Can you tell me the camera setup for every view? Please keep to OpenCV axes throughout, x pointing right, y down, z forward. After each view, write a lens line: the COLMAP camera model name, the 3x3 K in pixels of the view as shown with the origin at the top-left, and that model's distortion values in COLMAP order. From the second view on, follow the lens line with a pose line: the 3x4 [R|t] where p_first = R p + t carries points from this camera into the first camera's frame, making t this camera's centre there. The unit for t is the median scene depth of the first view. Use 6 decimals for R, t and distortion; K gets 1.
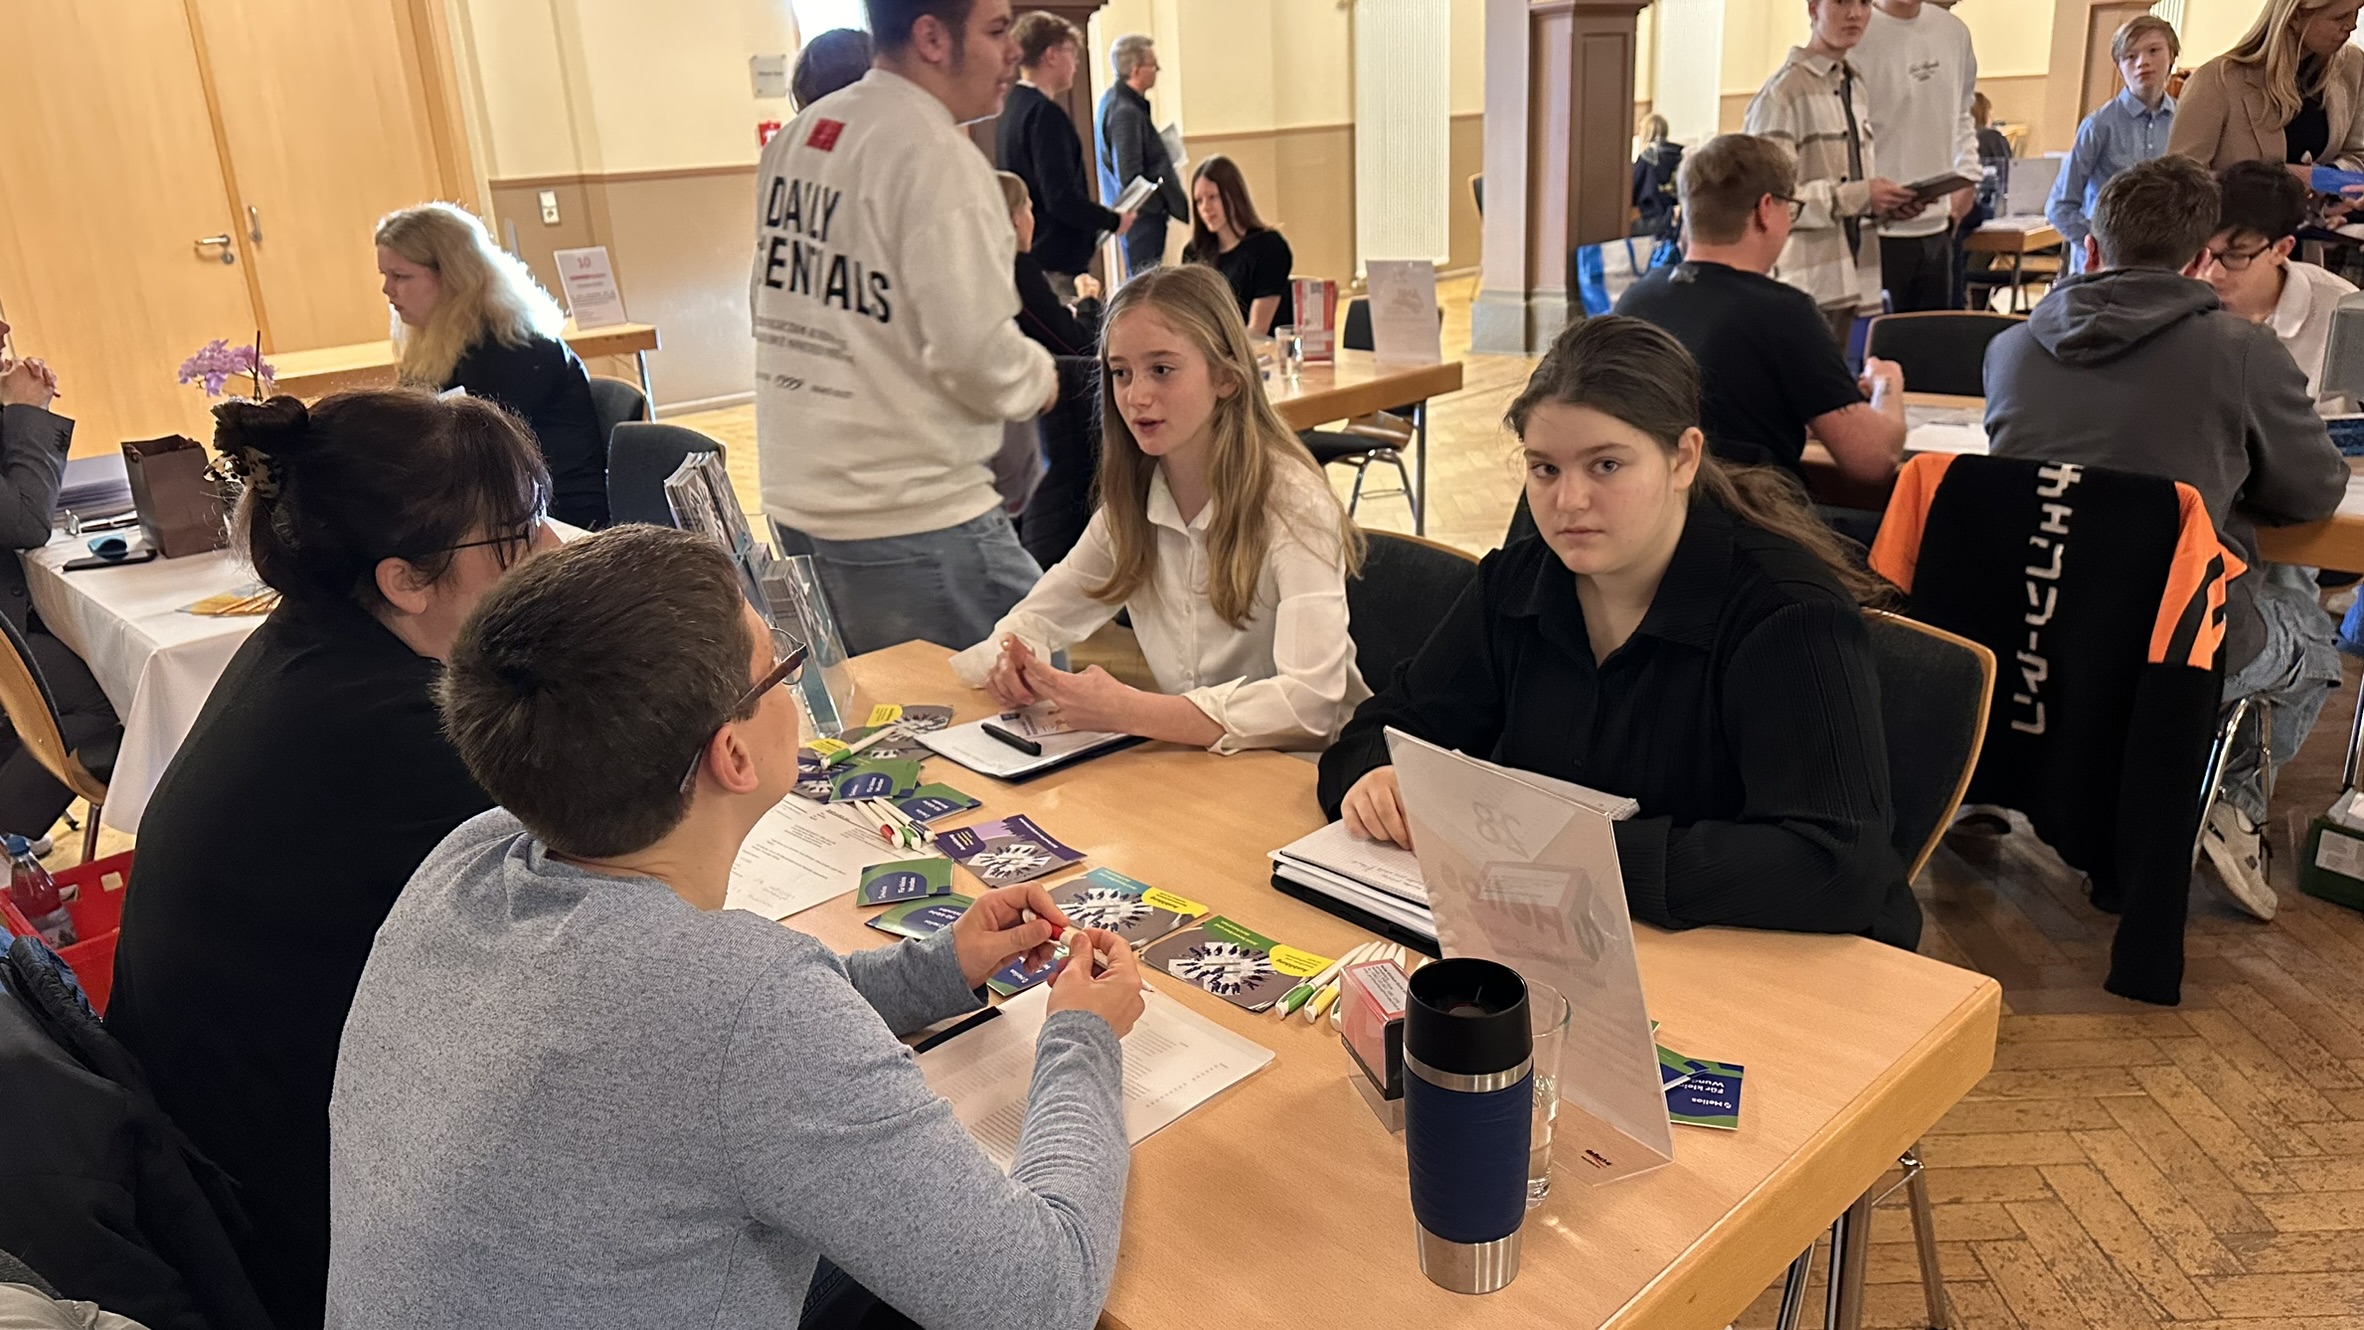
lens RADIAL K [[1658.4, 0, 1181.3], [0, 1658.4, 666.0], [0, 0, 1]] dist [0.059692, -0.017417]
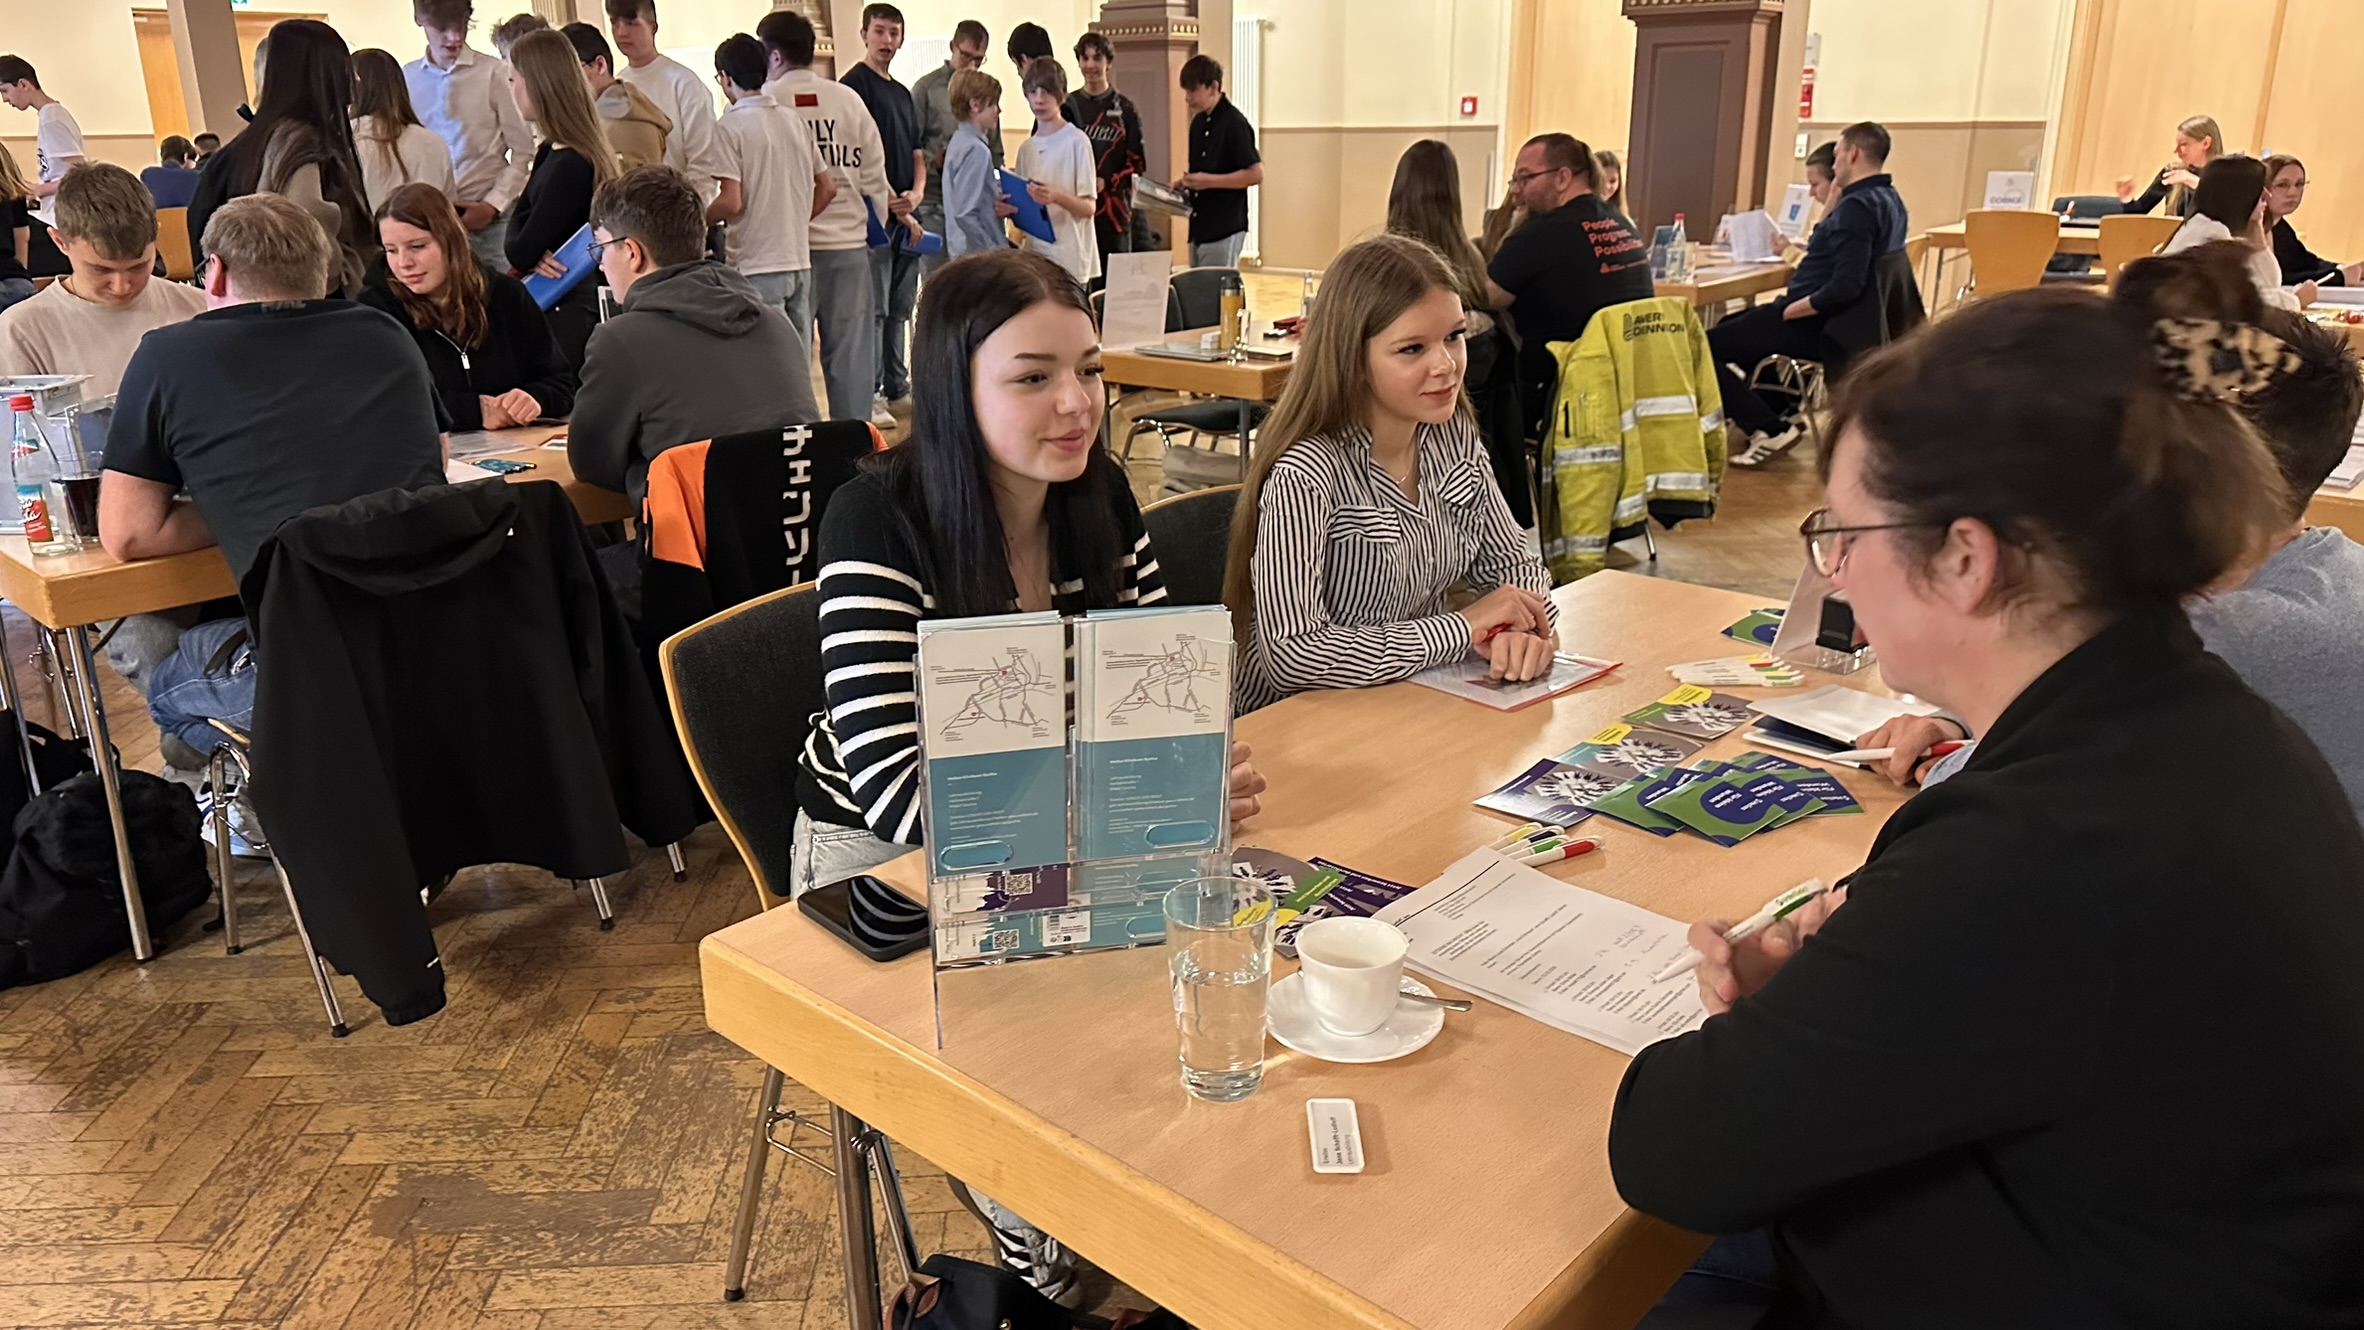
lens RADIAL K [[1658.4, 0, 1181.6], [0, 1658.4, 659.7], [0, 0, 1]] dist [0.059692, -0.017417]
pose [[-0.067262, -0.267781, 0.961129, -0.683306], [0.327121, 0.904145, 0.274797, -0.204080], [-0.942586, 0.332889, 0.026782, 0.753725]]
